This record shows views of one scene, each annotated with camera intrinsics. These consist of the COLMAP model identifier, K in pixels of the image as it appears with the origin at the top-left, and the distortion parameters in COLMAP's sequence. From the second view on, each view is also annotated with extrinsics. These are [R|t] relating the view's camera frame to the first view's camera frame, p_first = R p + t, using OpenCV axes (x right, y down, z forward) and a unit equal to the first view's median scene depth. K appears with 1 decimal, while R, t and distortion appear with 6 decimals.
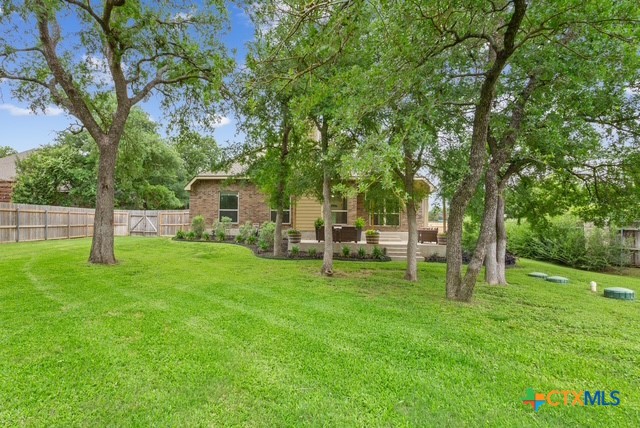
lens RADIAL K [[318.1, 0, 302.7], [0, 318.1, 210.4], [0, 0, 1]] dist [0.000307, -0.000057]
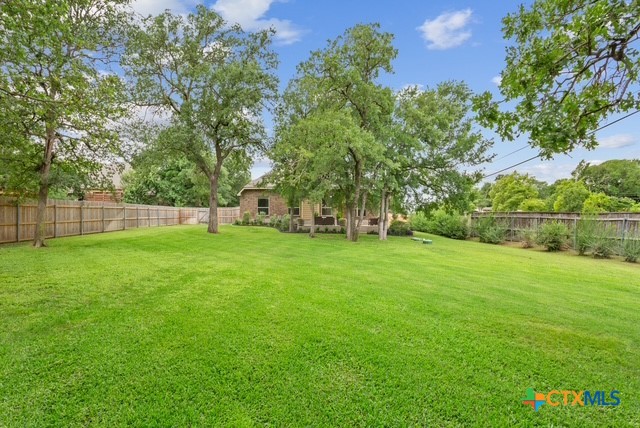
lens RADIAL K [[318.1, 0, 302.7], [0, 318.1, 210.4], [0, 0, 1]] dist [0.000307, -0.000057]
pose [[0.997546, -0.007246, -0.069639, 0.102513], [0.008721, 0.999744, 0.020895, -0.022600], [0.069470, -0.021451, 0.997353, -0.752340]]
